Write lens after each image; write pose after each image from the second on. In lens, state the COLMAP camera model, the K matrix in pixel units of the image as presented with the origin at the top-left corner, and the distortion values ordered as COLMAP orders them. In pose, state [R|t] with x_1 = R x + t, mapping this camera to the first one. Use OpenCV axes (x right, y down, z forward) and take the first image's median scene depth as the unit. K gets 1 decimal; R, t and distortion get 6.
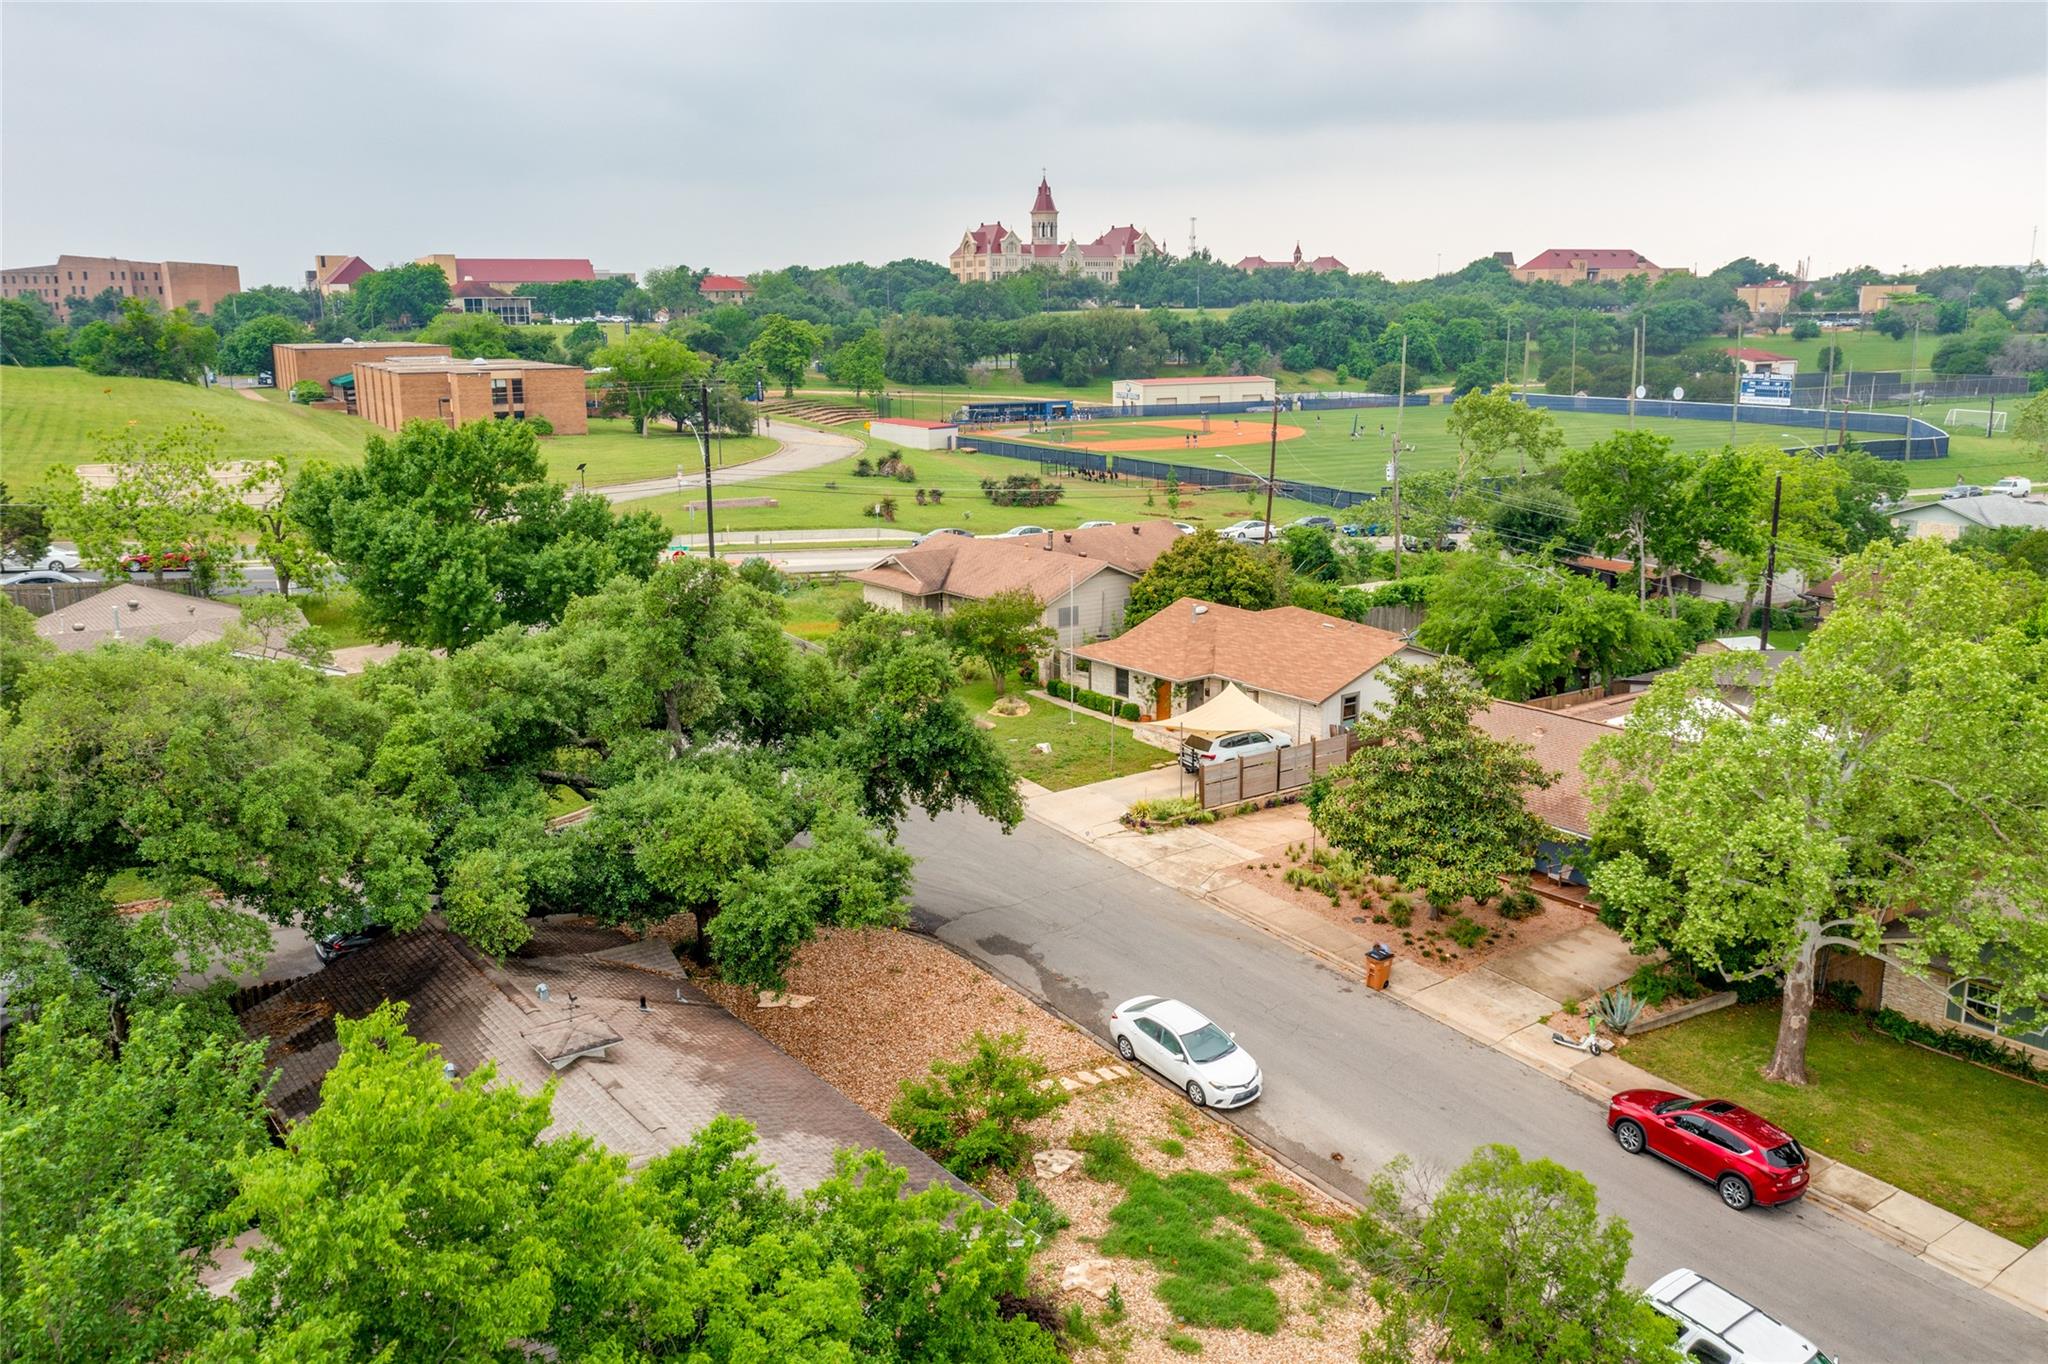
lens RADIAL K [[1634.6, 0, 1024.0], [0, 1634.6, 682.0], [0, 0, 1]] dist [-0.004888, -0.001067]
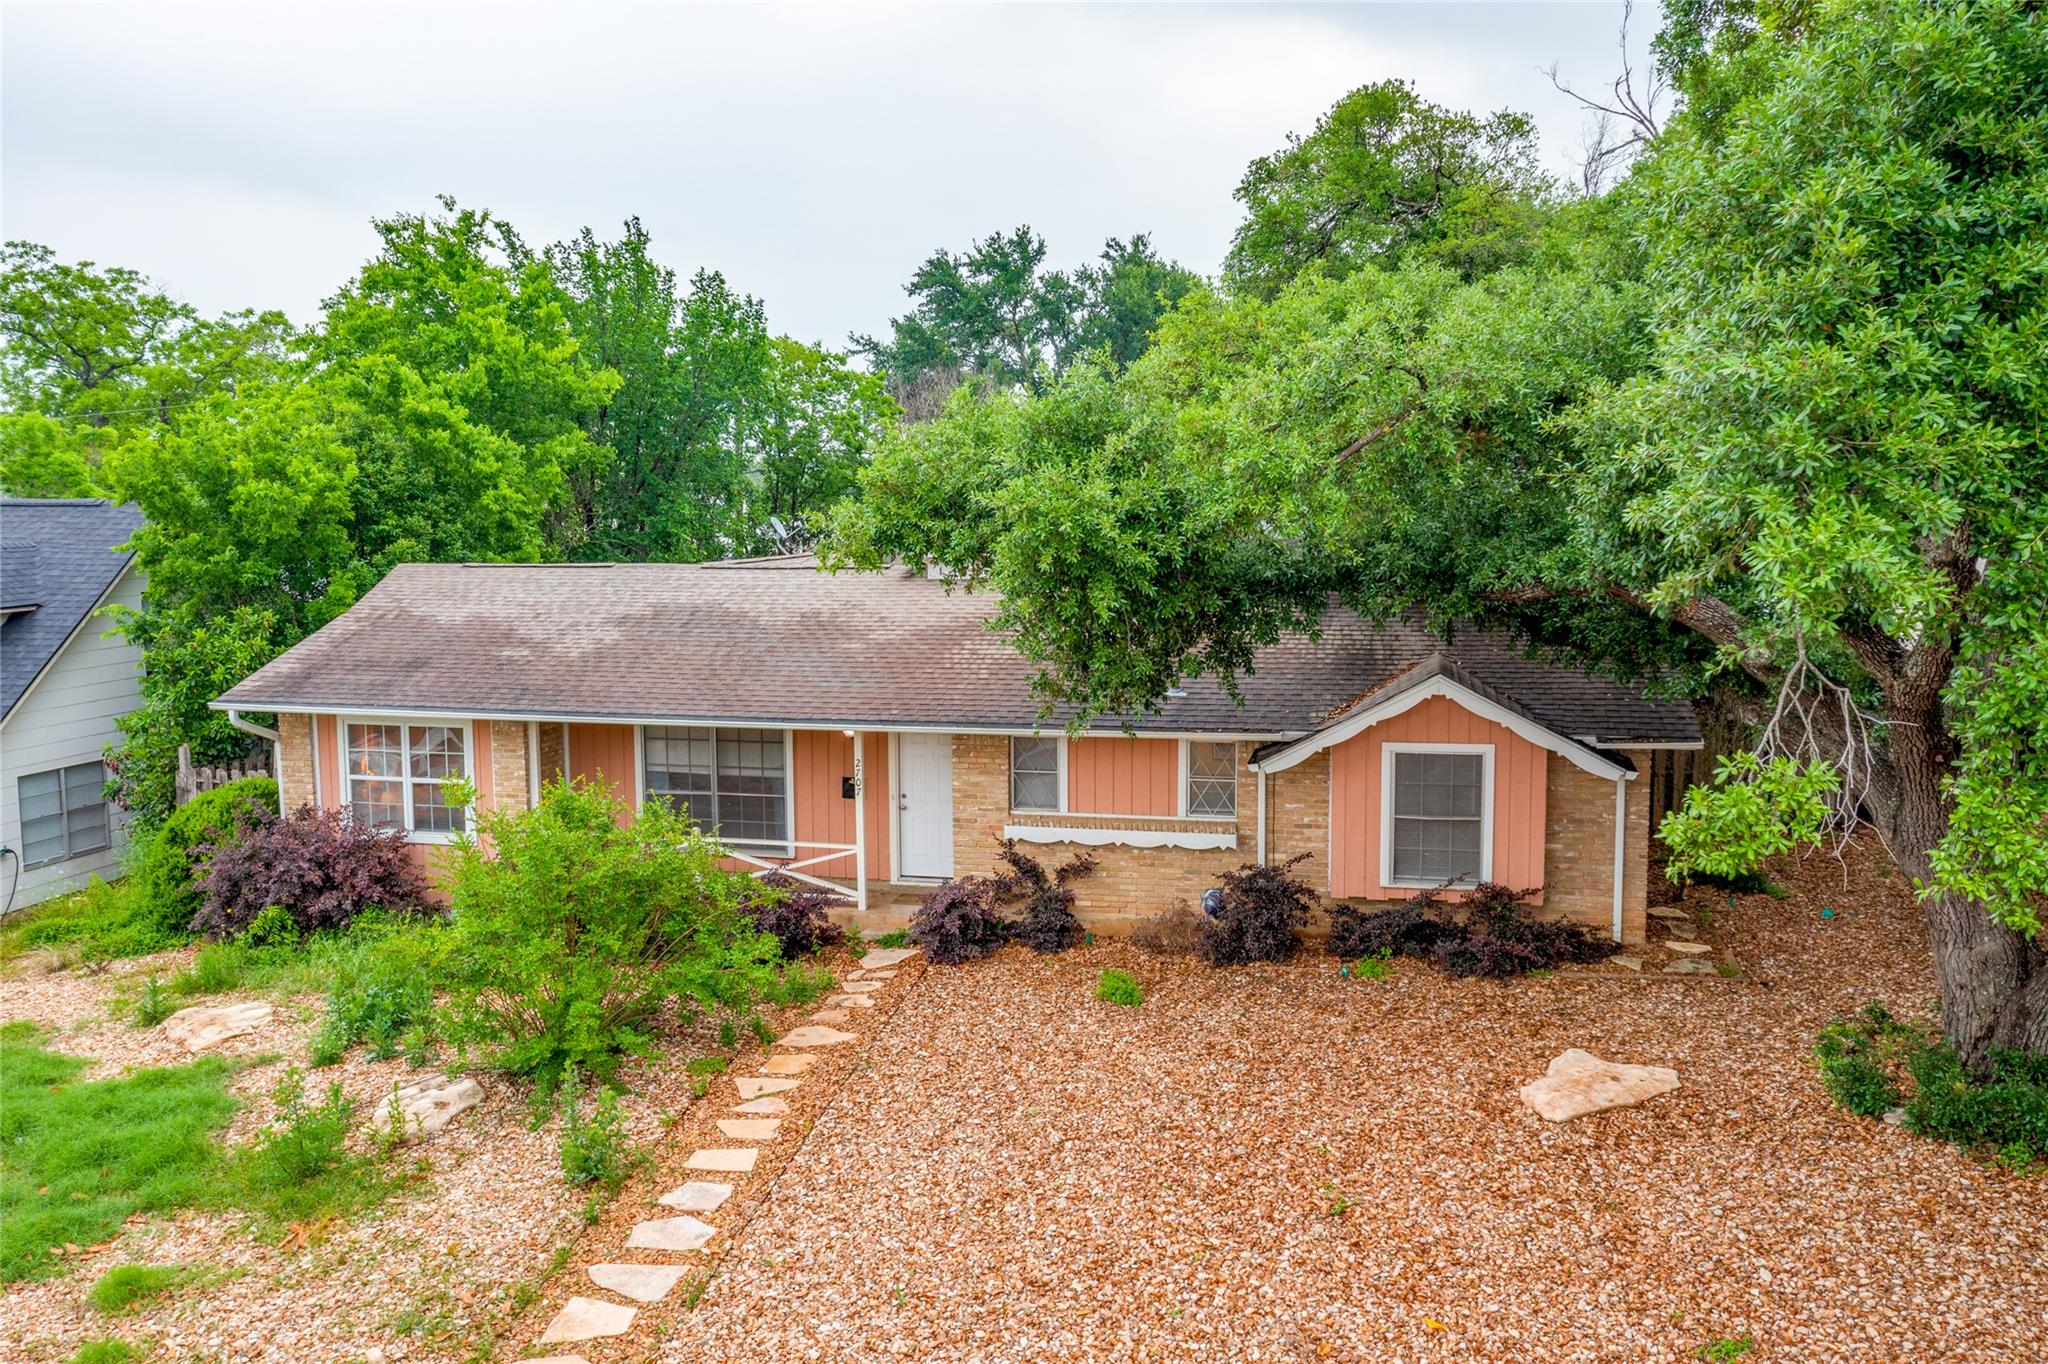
lens RADIAL K [[1634.6, 0, 1024.0], [0, 1634.6, 682.0], [0, 0, 1]] dist [-0.004888, -0.001067]
pose [[-0.755524, 0.090525, -0.648837, 0.096663], [-0.130215, 0.949895, 0.284155, 0.032735], [0.642050, 0.299175, -0.705880, 0.807047]]
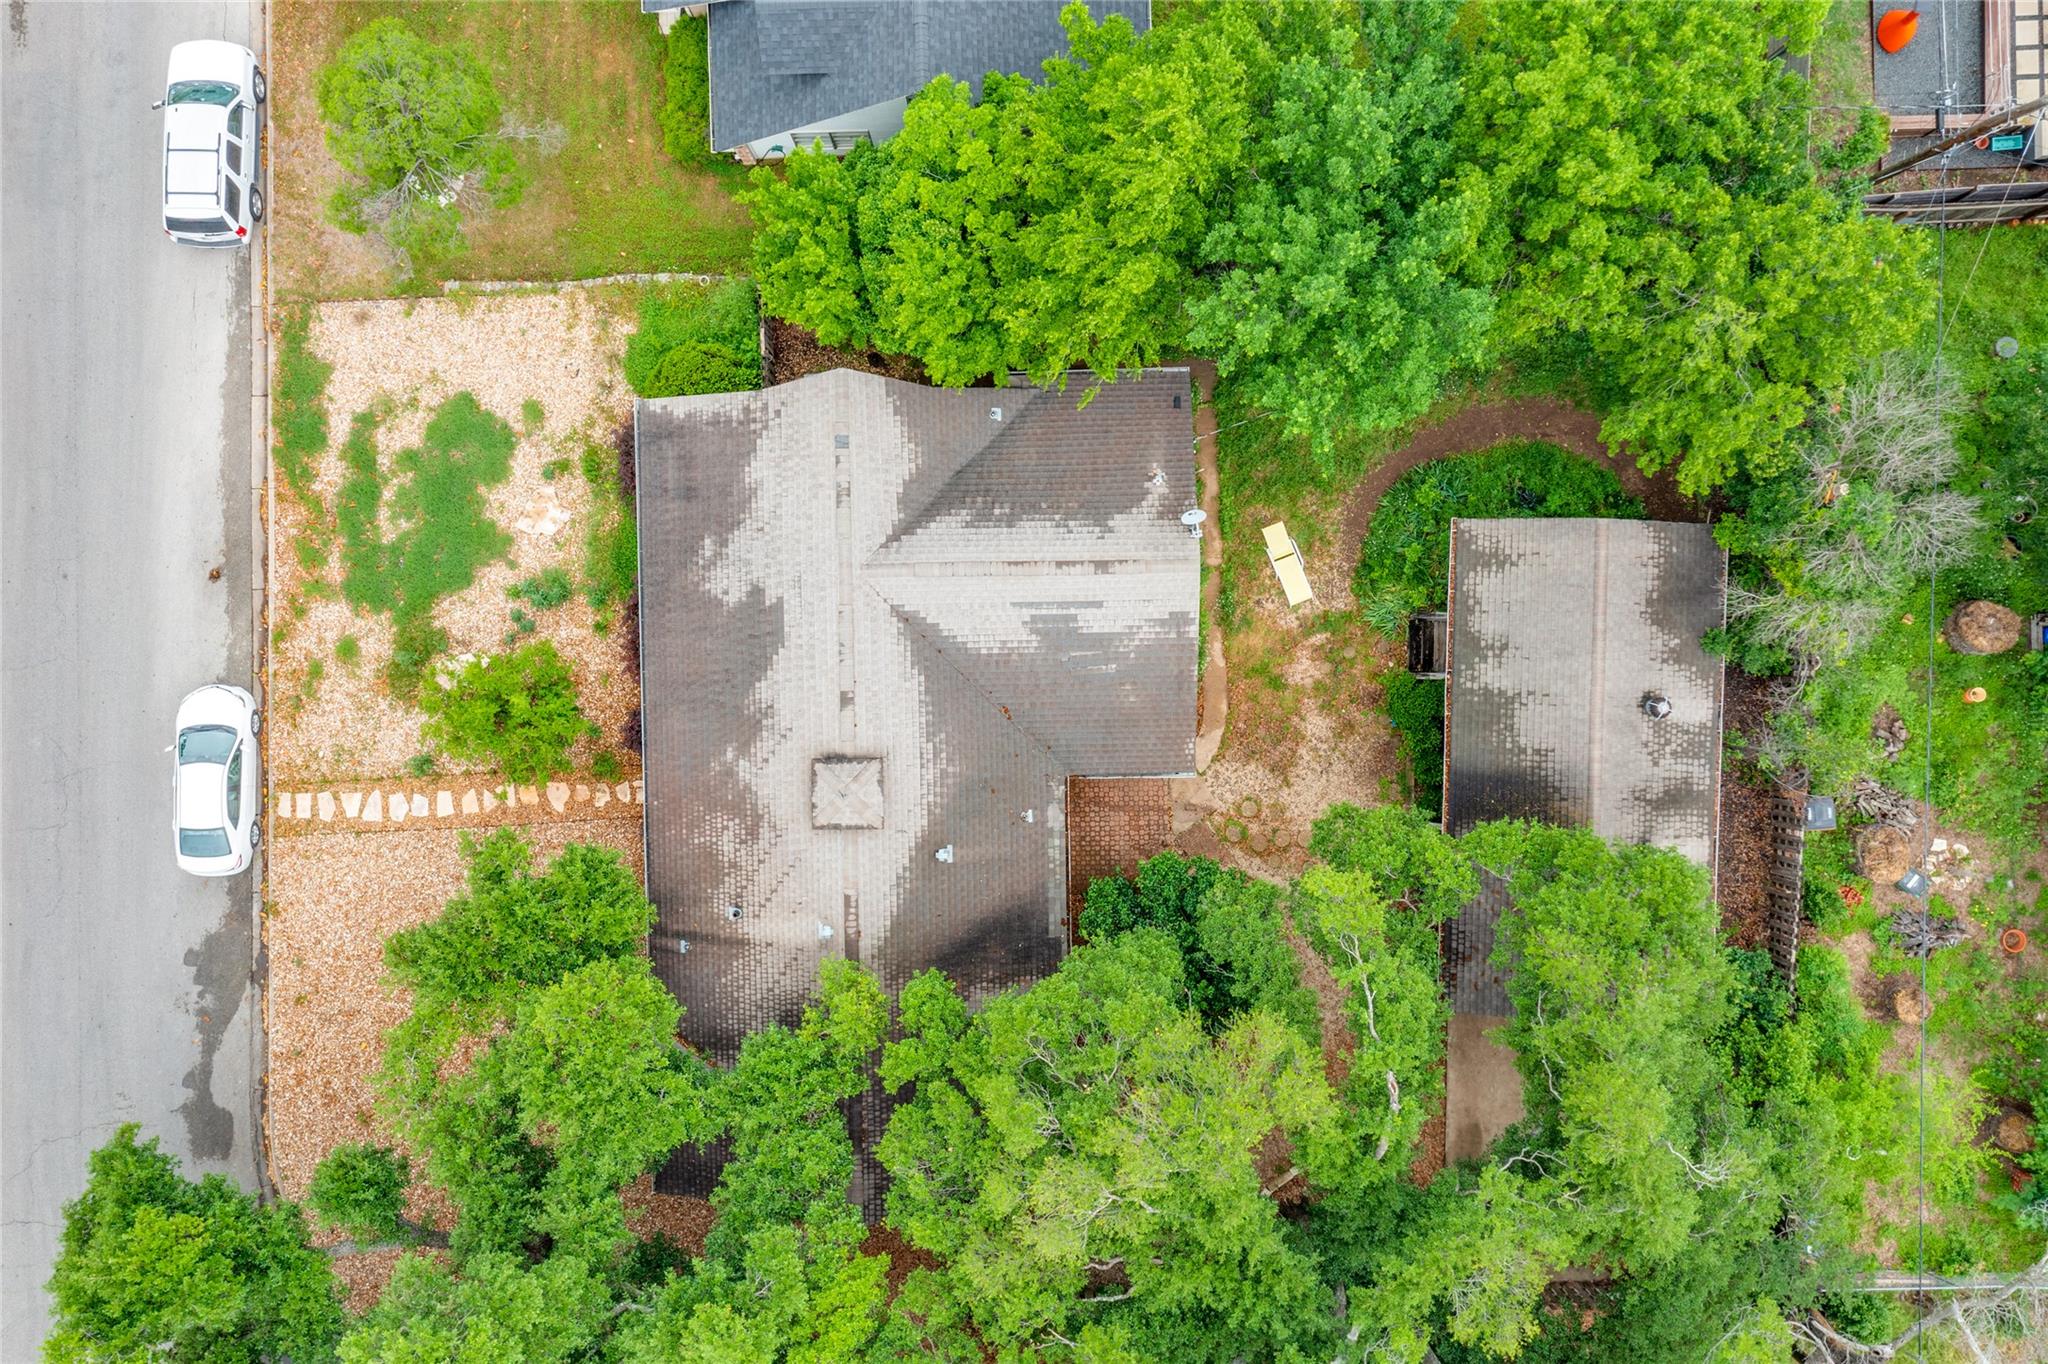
lens RADIAL K [[1634.6, 0, 1024.0], [0, 1634.6, 682.0], [0, 0, 1]] dist [-0.004888, -0.001067]
pose [[-0.814765, -0.579772, -0.004706, -0.169120], [0.138291, -0.202213, 0.969528, -0.422680], [-0.563057, 0.789287, 0.244934, 0.313504]]
